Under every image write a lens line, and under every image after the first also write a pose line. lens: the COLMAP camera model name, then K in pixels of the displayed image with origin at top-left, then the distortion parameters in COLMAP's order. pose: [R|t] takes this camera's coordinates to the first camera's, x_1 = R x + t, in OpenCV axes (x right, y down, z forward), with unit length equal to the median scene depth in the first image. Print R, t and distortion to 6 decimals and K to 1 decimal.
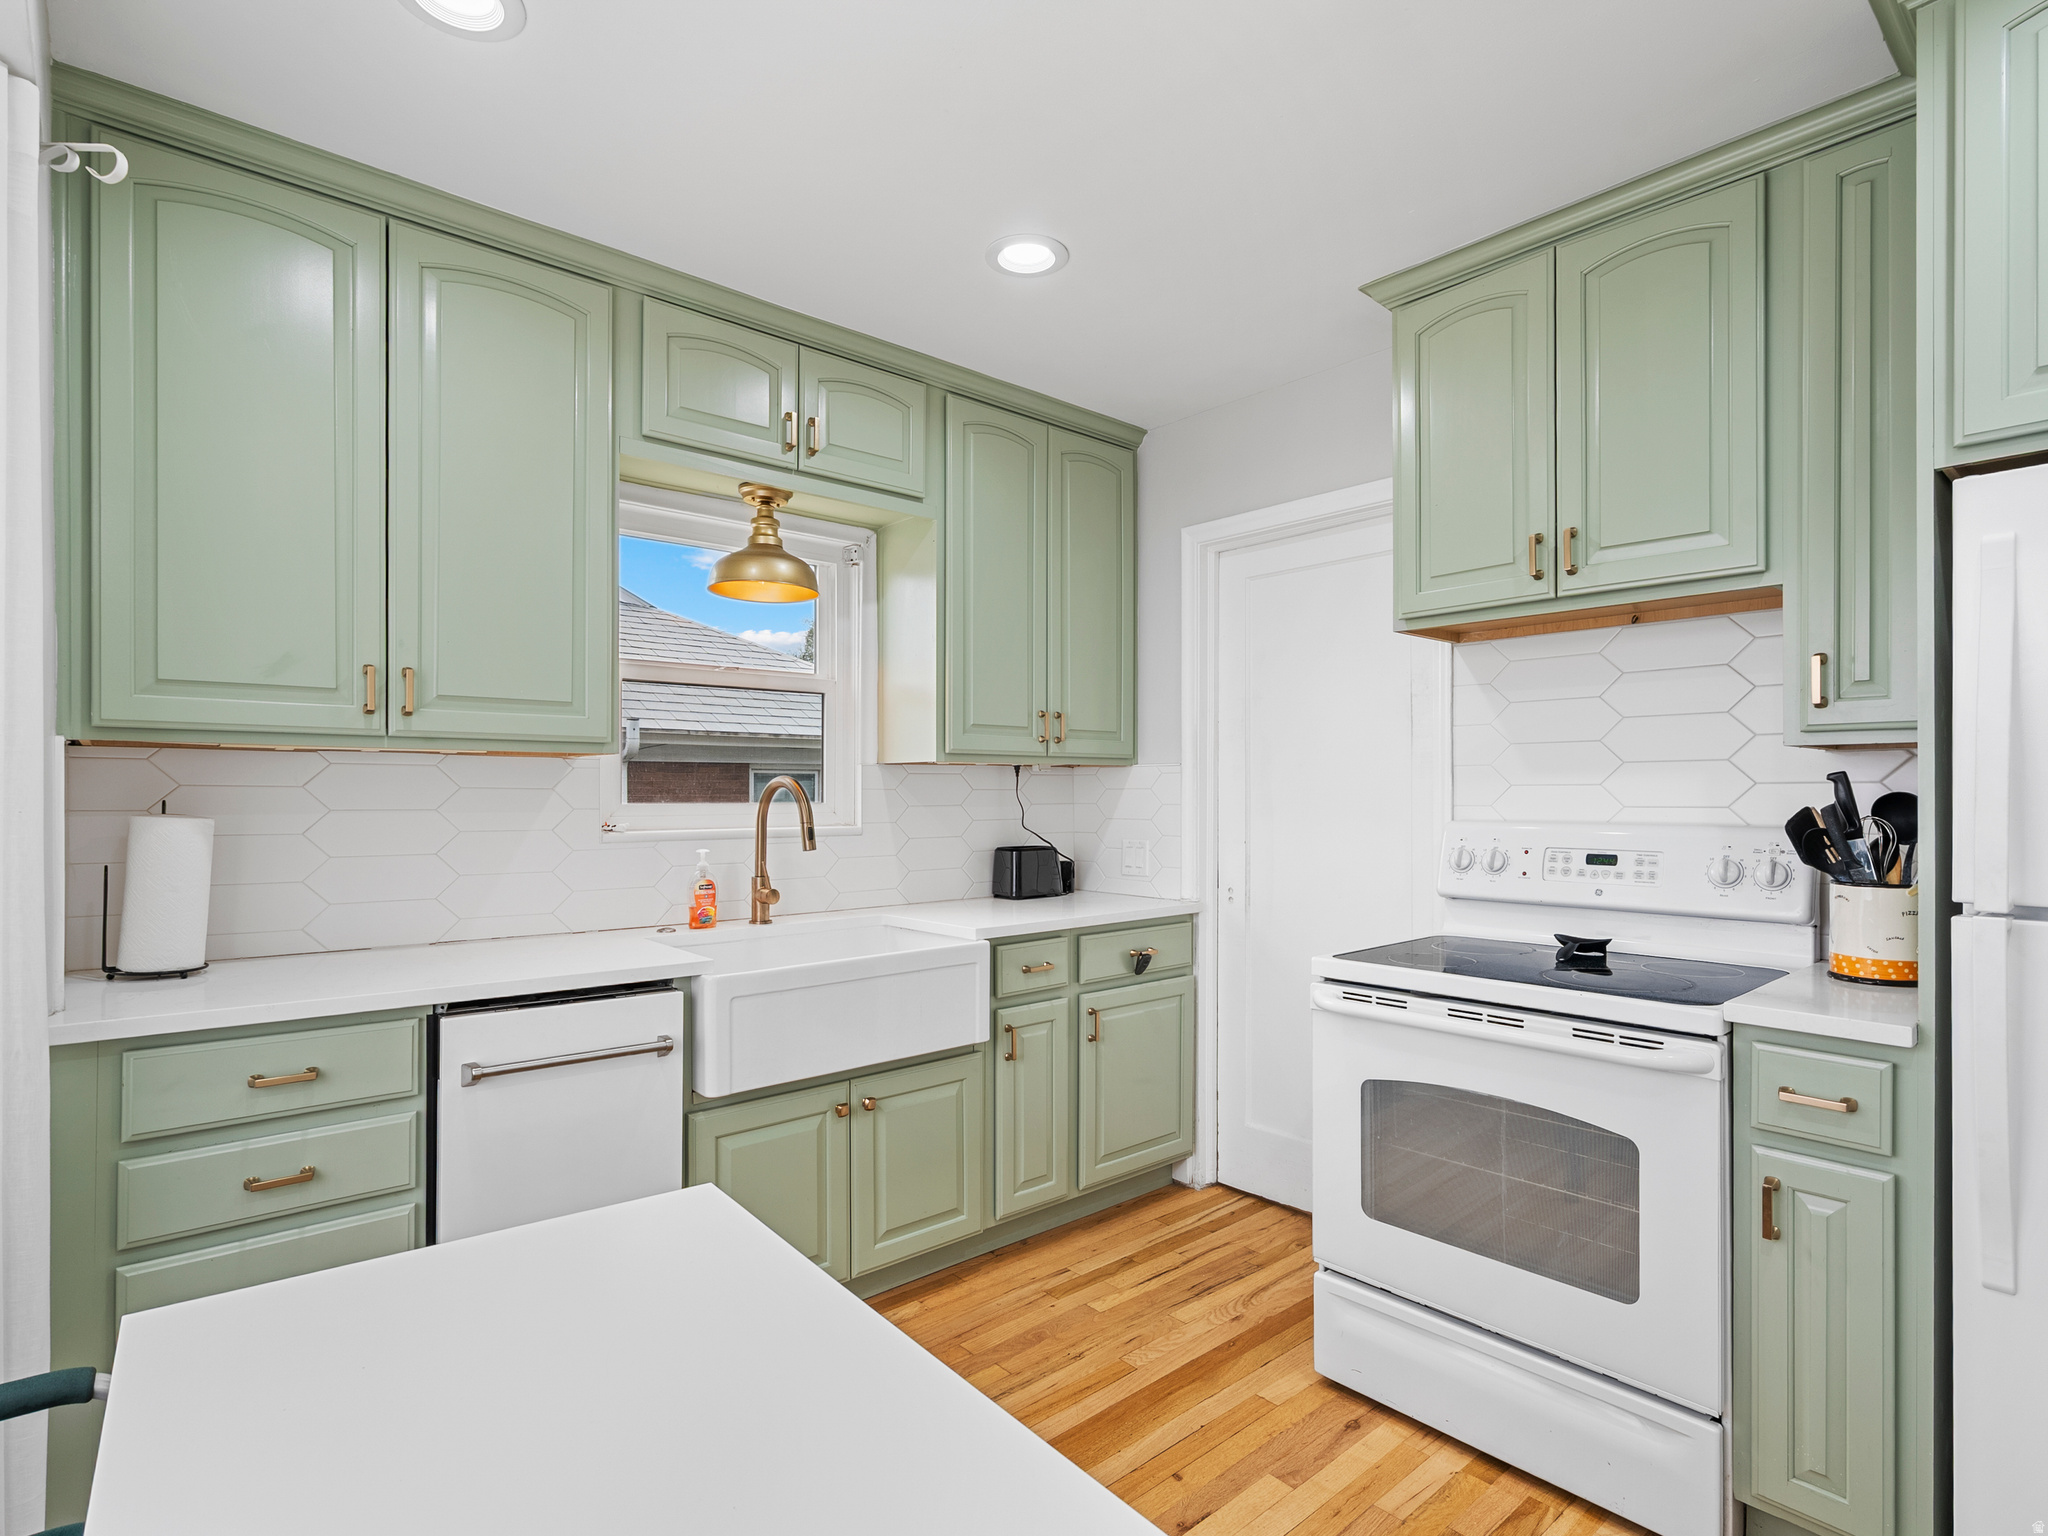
lens RADIAL K [[1055.0, 0, 1020.8], [0, 1055.0, 792.4], [0, 0, 1]] dist [-0.011555, 0.010590]
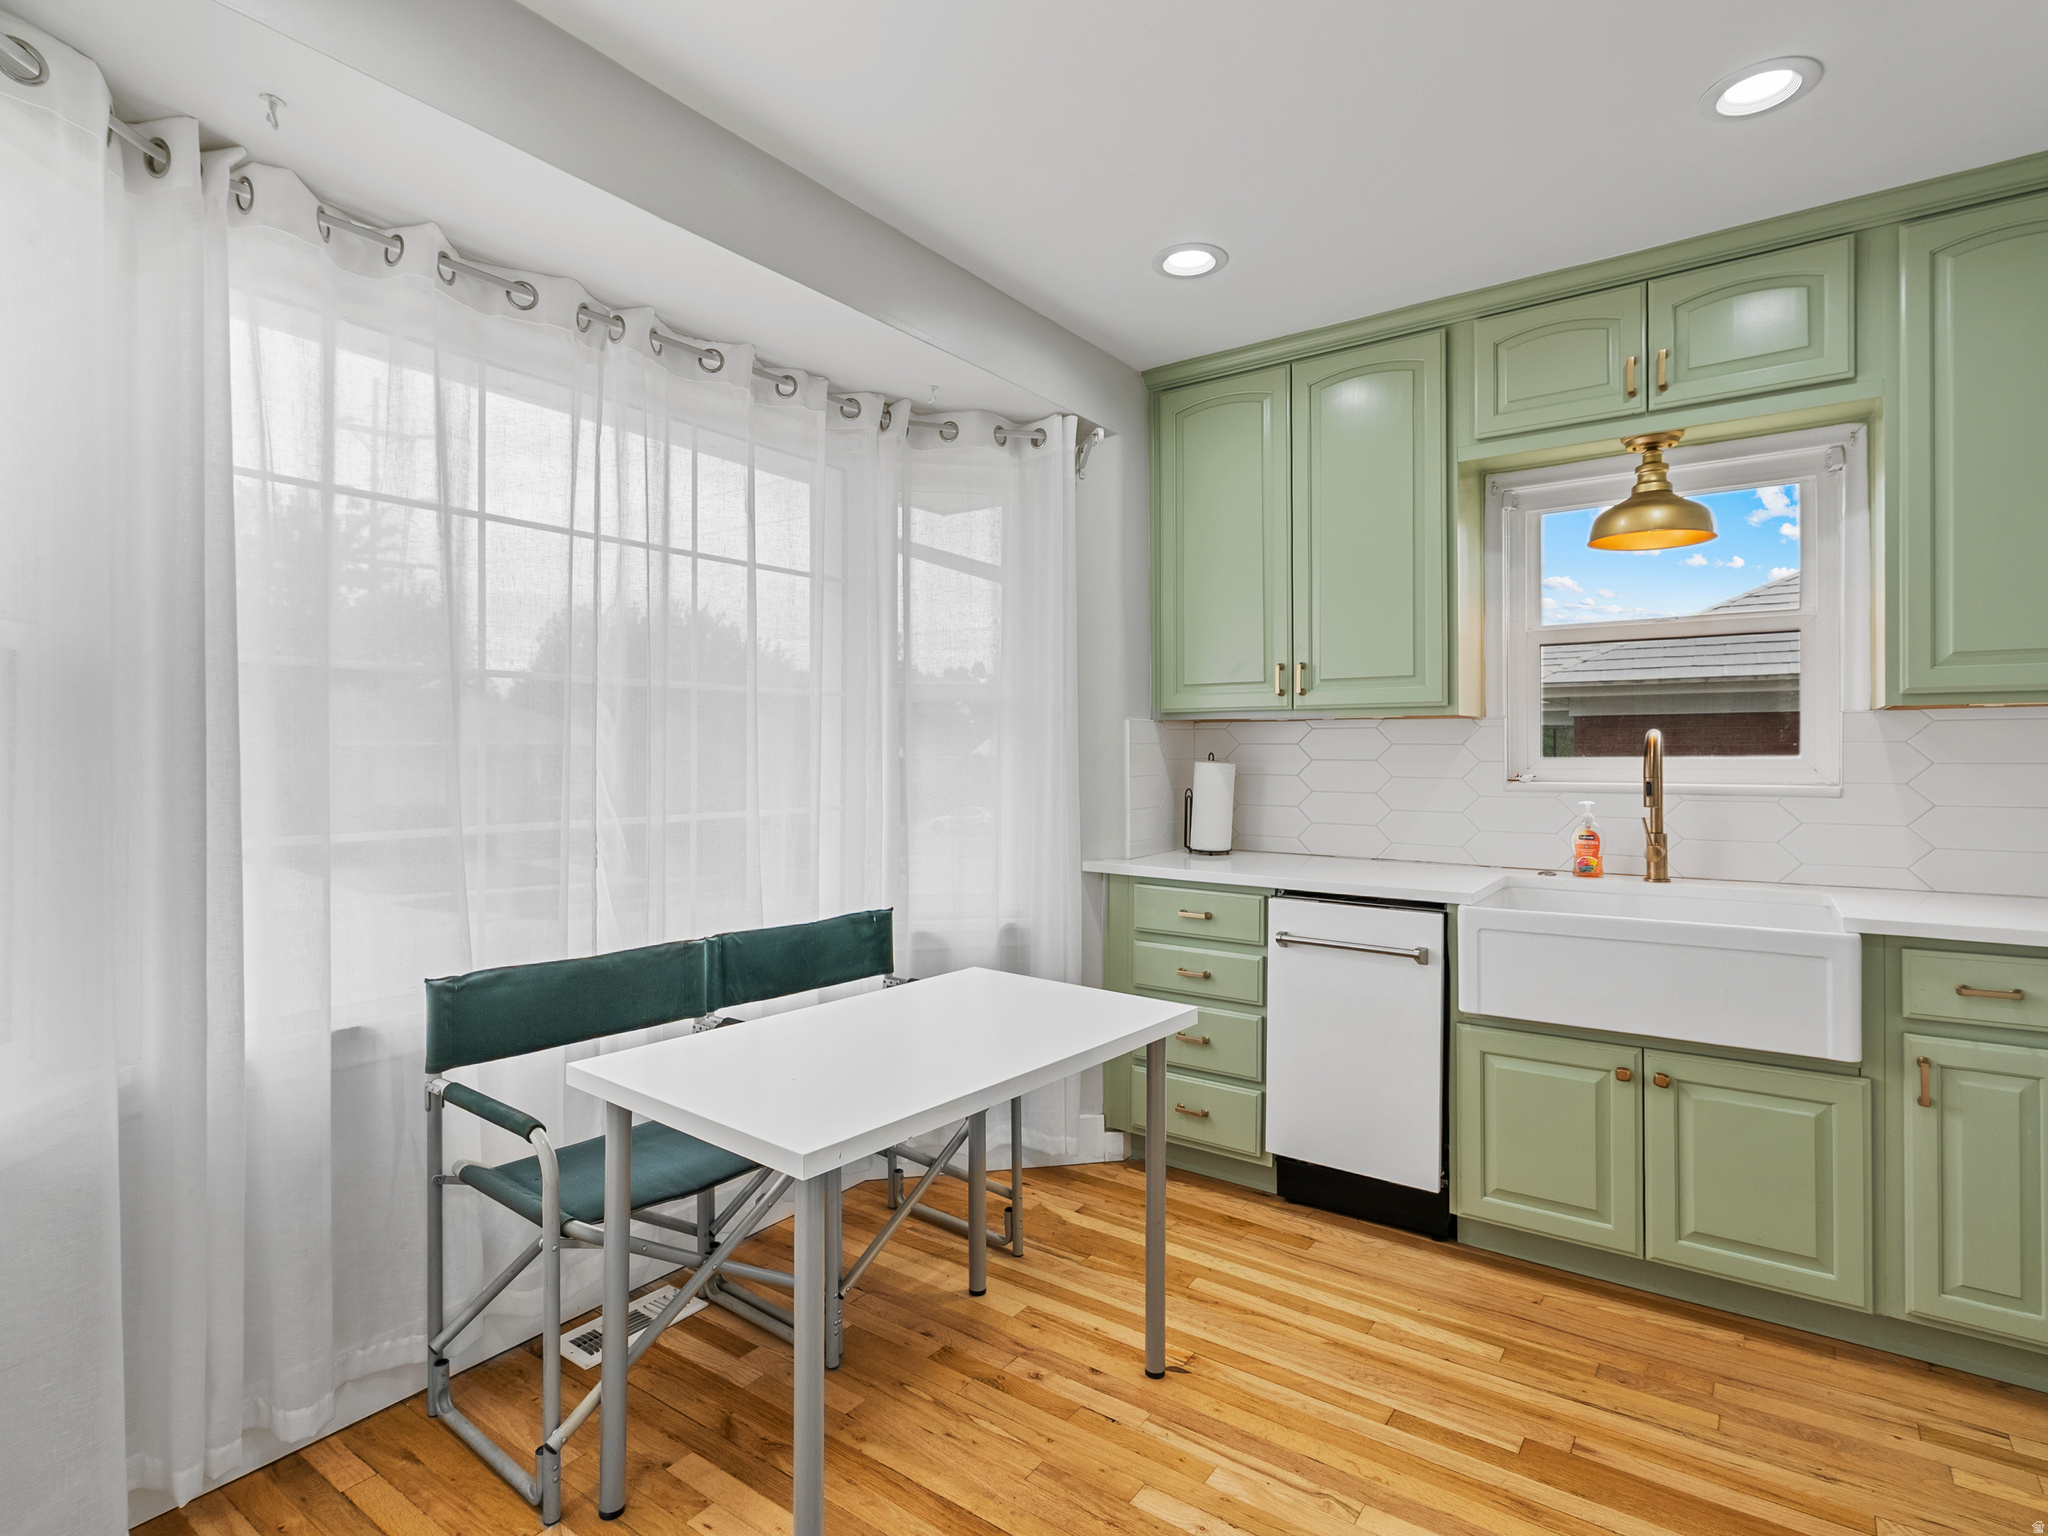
lens RADIAL K [[1047.7, 0, 1026.4], [0, 1047.7, 753.5], [0, 0, 1]] dist [-0.003916, 0.001955]
pose [[0.223449, -0.002619, -0.974712, 0.628486], [-0.000193, 0.999996, -0.002731, 0.010196], [0.974716, 0.000798, 0.223448, 0.246814]]
